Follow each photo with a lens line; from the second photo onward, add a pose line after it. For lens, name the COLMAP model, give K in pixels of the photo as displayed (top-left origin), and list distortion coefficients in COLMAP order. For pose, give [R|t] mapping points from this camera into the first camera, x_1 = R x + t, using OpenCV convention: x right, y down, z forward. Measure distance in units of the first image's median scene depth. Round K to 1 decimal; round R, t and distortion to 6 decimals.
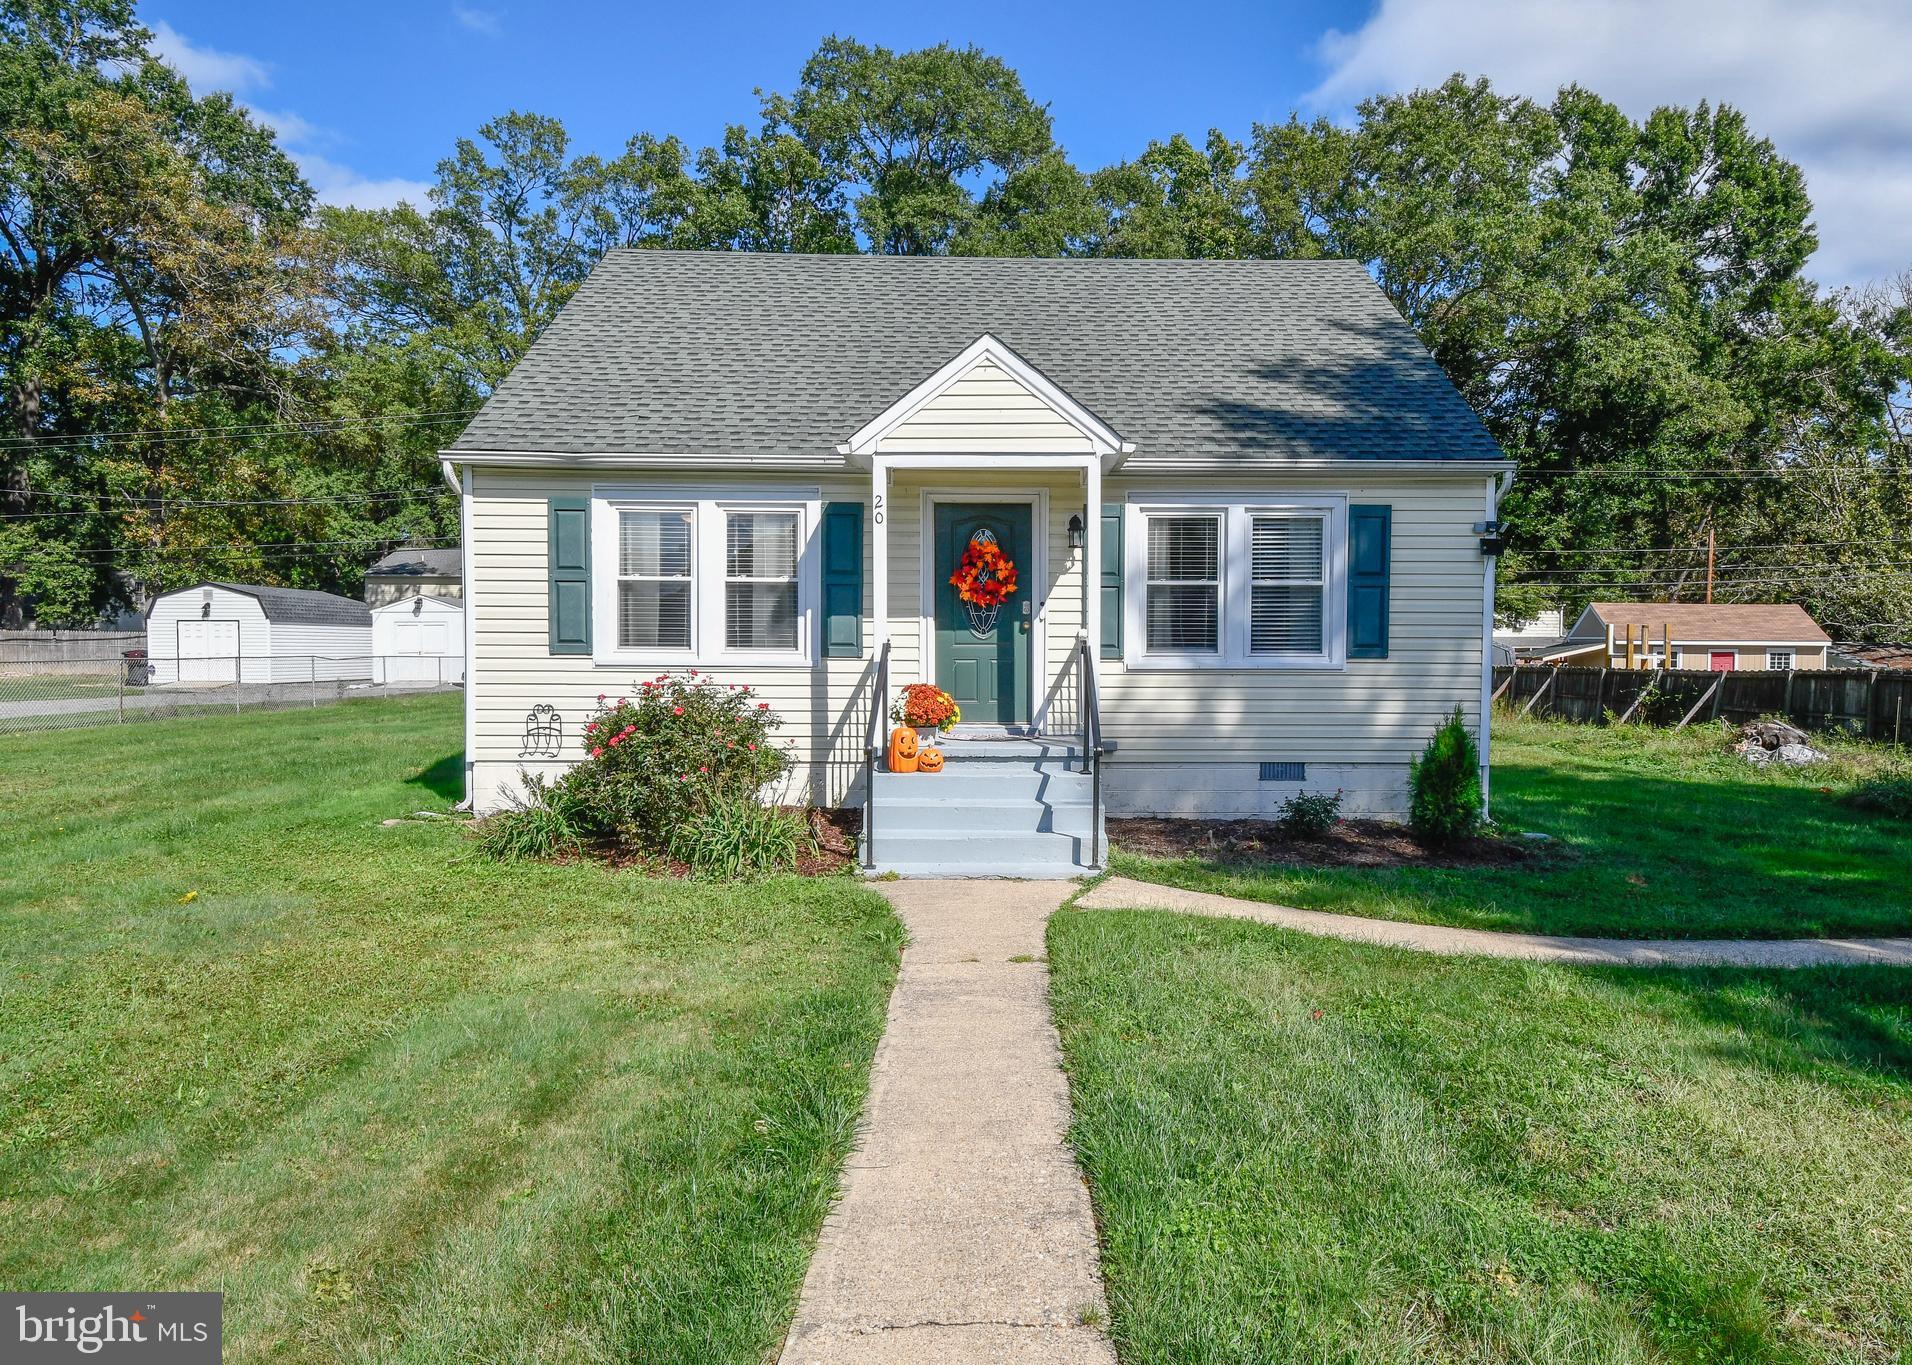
lens RADIAL K [[1230.2, 0, 1006.5], [0, 1230.2, 680.3], [0, 0, 1]] dist [0.009016, 0.000158]
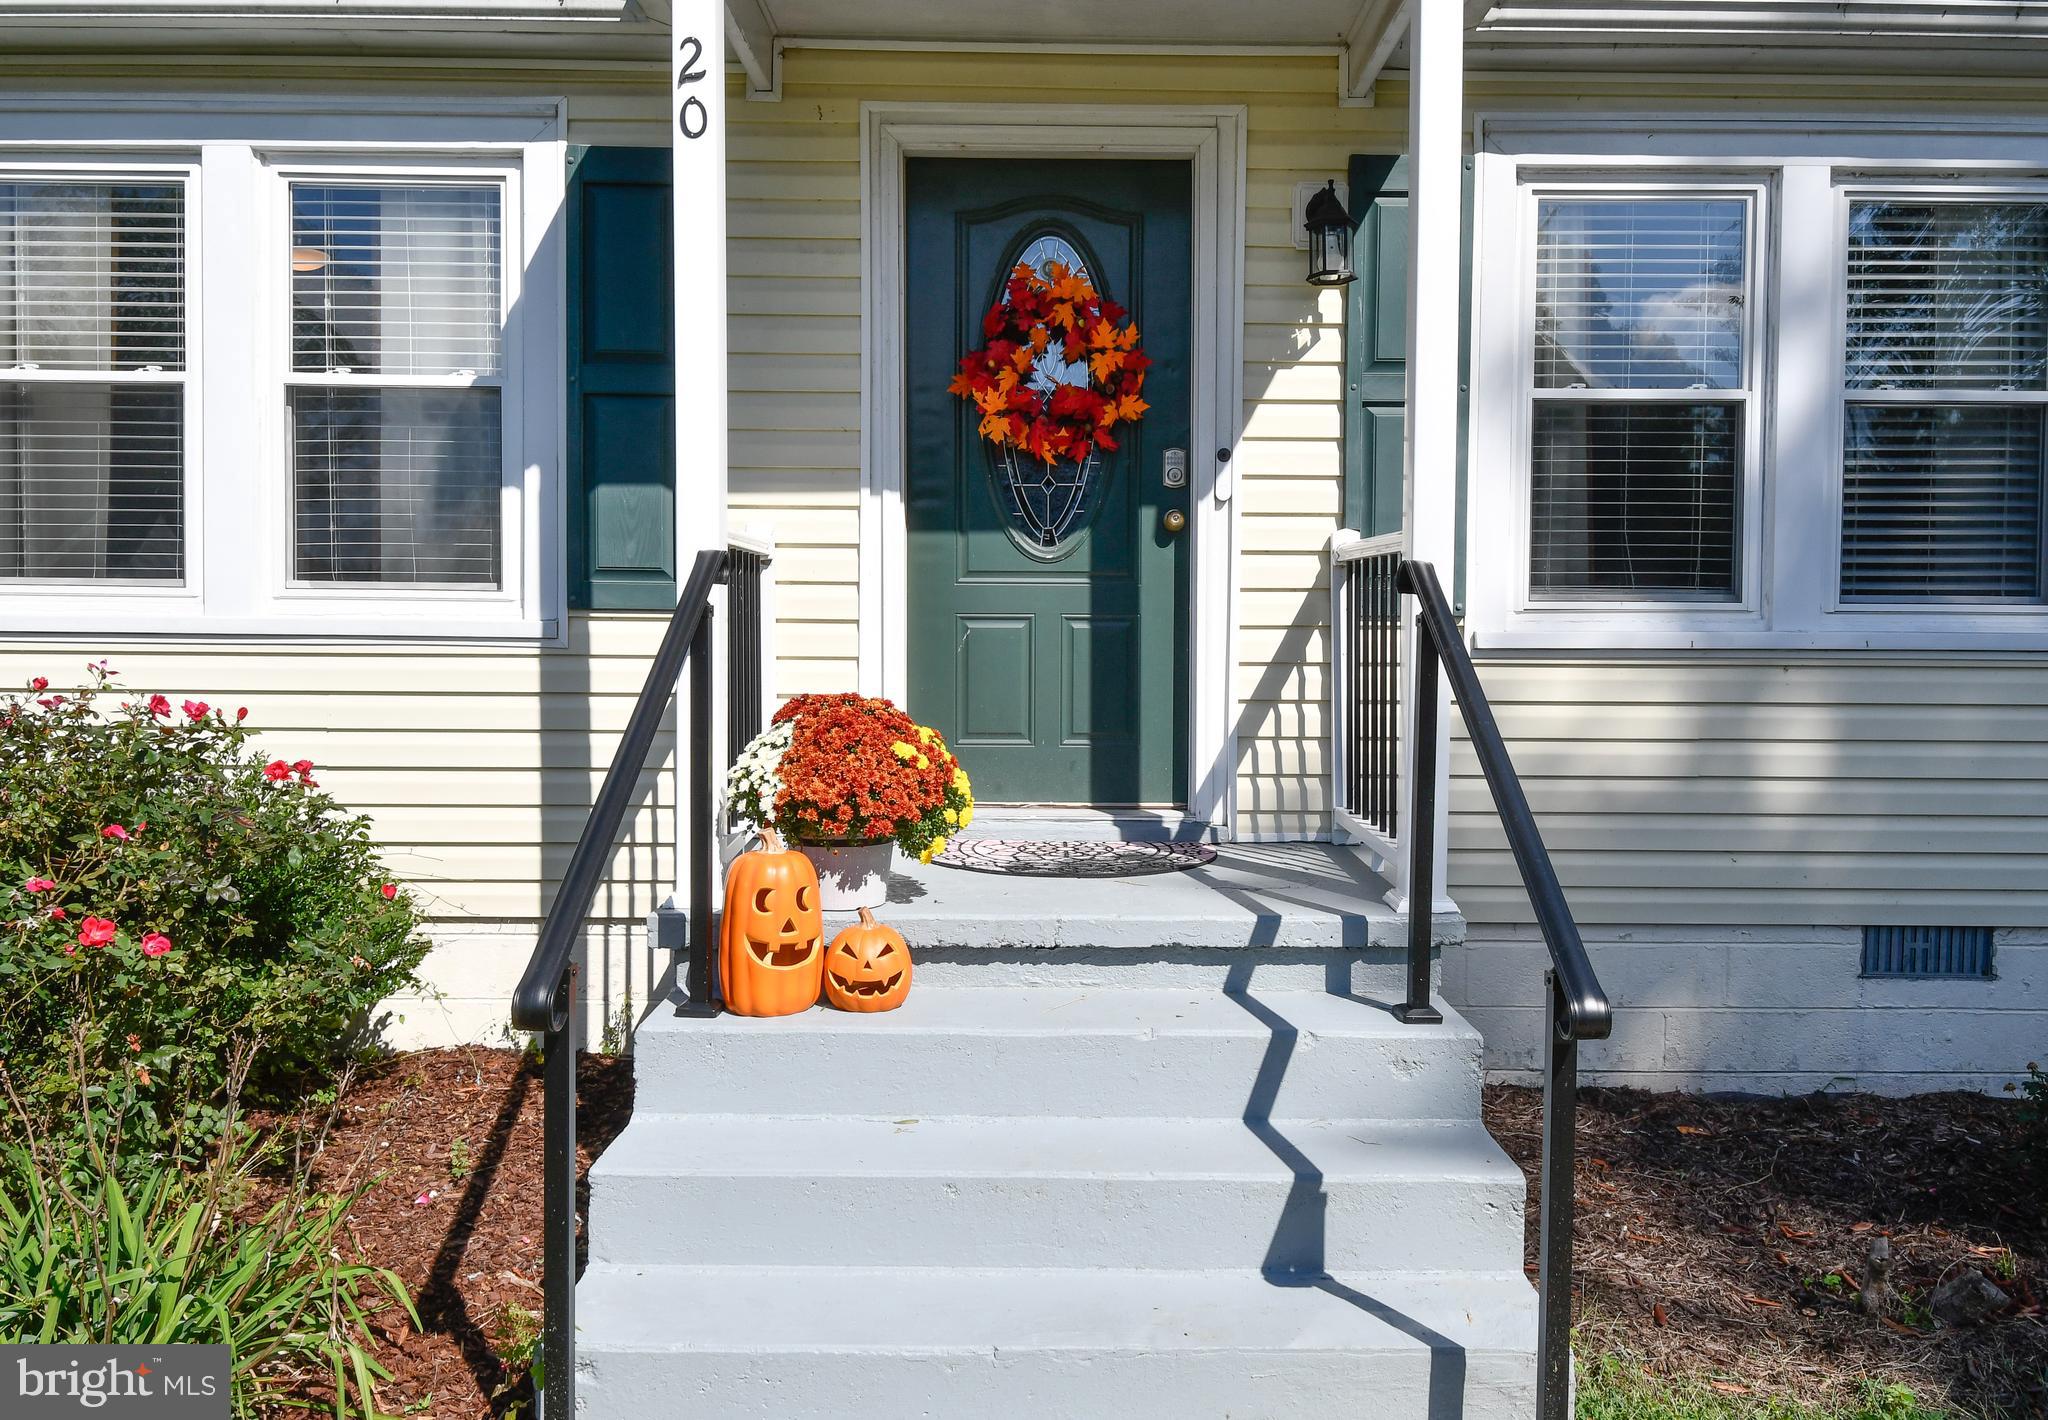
lens RADIAL K [[1611.1, 0, 1024.0], [0, 1611.1, 710.0], [0, 0, 1]] dist [-0.000181, -0.002969]
pose [[0.999723, 0.004089, -0.023166, -0.015178], [-0.003559, 0.999732, 0.022857, -0.001948], [0.023253, -0.022768, 0.999470, 0.555543]]
